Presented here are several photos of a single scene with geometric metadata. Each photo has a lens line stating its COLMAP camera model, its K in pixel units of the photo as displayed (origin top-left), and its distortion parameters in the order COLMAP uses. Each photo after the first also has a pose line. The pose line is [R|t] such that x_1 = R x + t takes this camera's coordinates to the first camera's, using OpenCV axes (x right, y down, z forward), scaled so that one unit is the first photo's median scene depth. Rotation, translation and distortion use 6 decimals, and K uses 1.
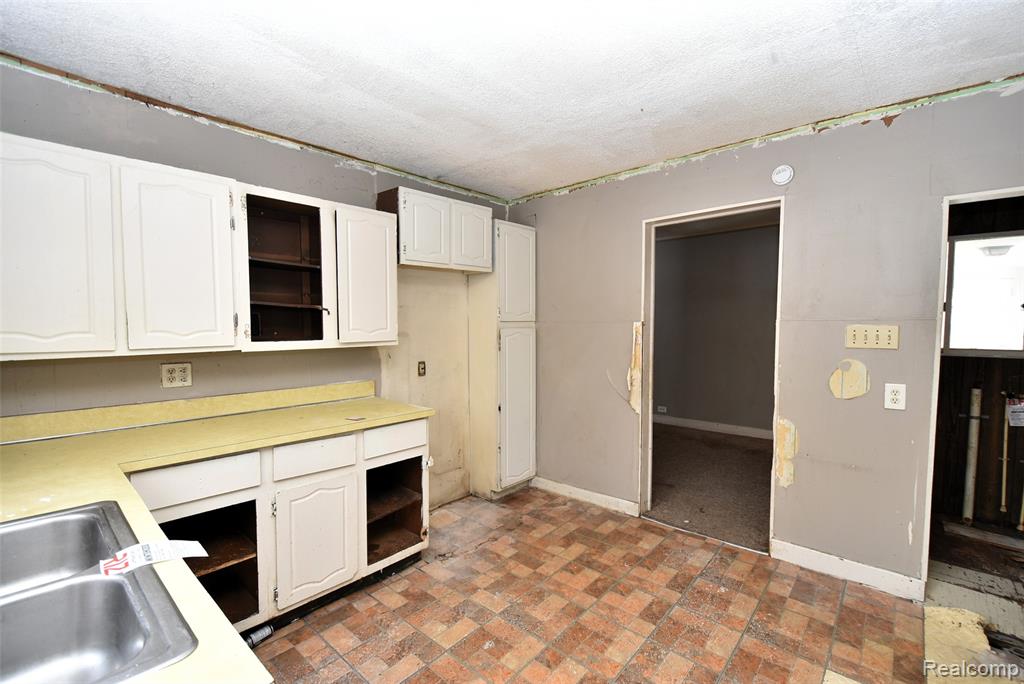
lens RADIAL K [[450.7, 0, 523.1], [0, 450.7, 347.8], [0, 0, 1]] dist [0.006769, -0.008543]
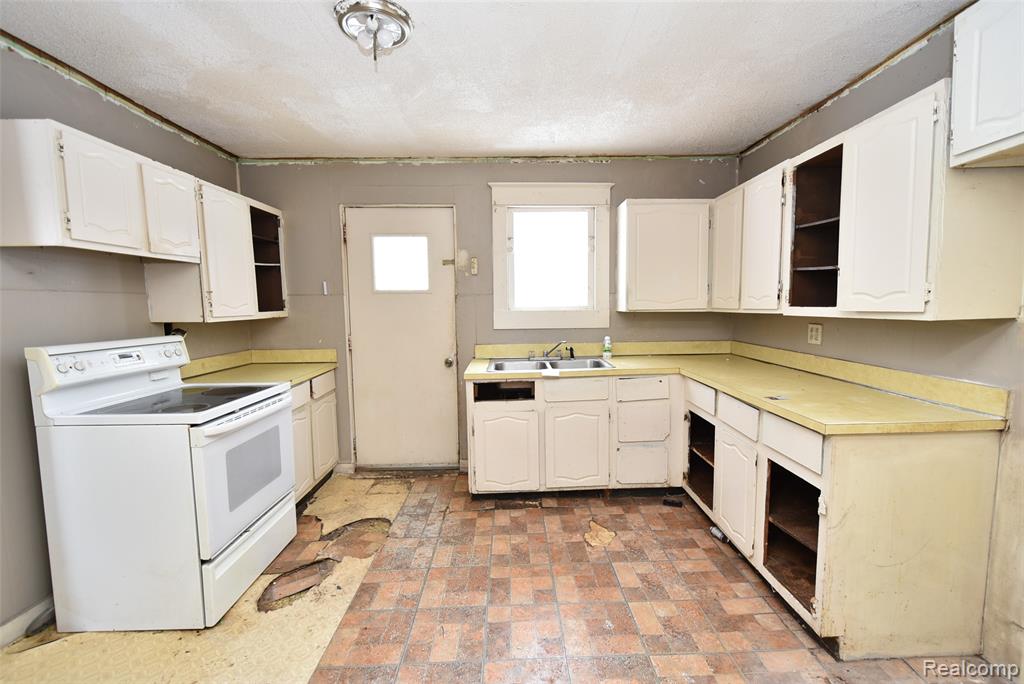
lens RADIAL K [[450.7, 0, 523.1], [0, 450.7, 347.8], [0, 0, 1]] dist [0.006769, -0.008543]
pose [[-0.738175, 0.074773, -0.670453, 0.477223], [-0.025125, 0.990102, 0.138085, -0.038532], [0.674142, 0.118776, -0.728989, 1.093122]]
